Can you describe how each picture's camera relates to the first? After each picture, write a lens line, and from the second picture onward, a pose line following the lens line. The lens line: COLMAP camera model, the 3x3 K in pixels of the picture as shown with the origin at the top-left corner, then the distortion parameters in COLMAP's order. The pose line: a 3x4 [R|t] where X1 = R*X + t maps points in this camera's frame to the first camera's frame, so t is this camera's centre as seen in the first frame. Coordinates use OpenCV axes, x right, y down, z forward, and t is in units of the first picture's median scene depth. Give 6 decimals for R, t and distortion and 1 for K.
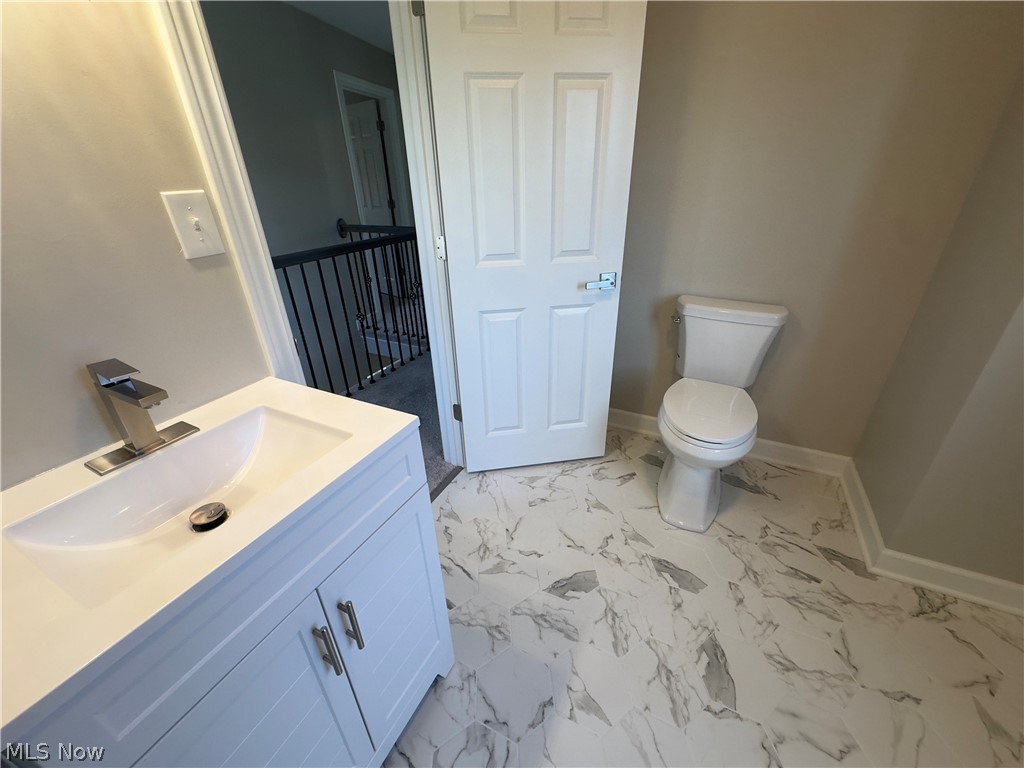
lens RADIAL K [[408.6, 0, 517.1], [0, 408.6, 383.1], [0, 0, 1]] dist [-0.001290, -0.000148]
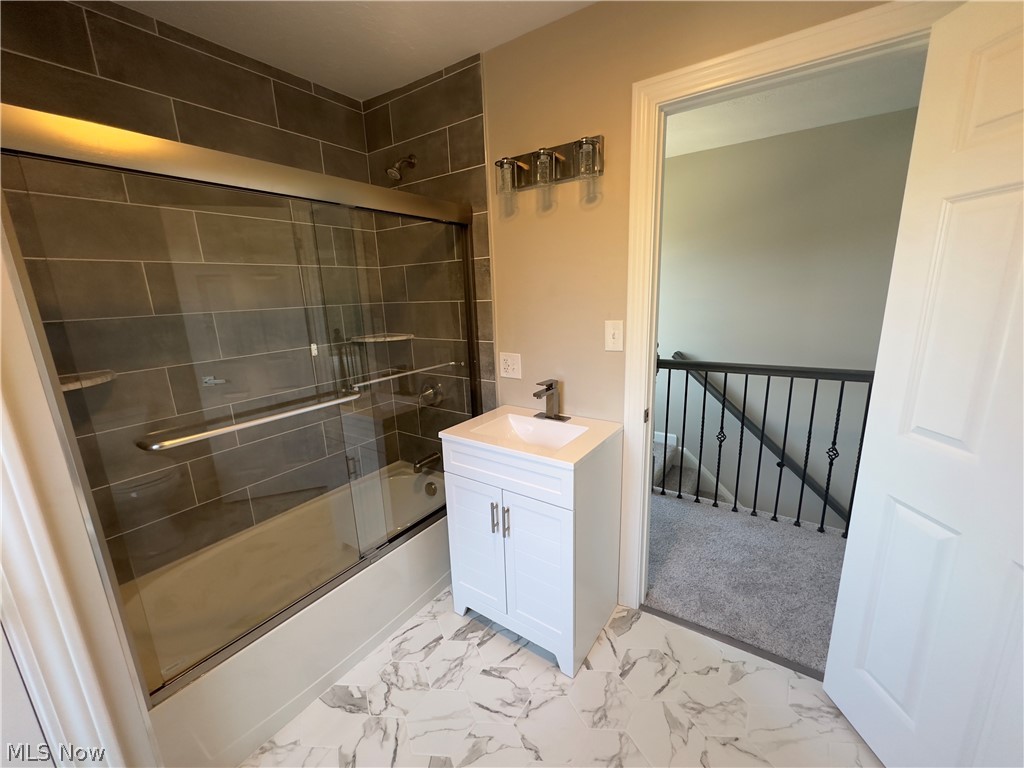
lens RADIAL K [[408.6, 0, 514.8], [0, 408.6, 386.0], [0, 0, 1]] dist [-0.001290, -0.000148]
pose [[-0.142609, 0.242411, -0.959635, 0.760922], [-0.414757, 0.865679, 0.280313, -0.324333], [0.898687, 0.437991, -0.022912, 0.430160]]
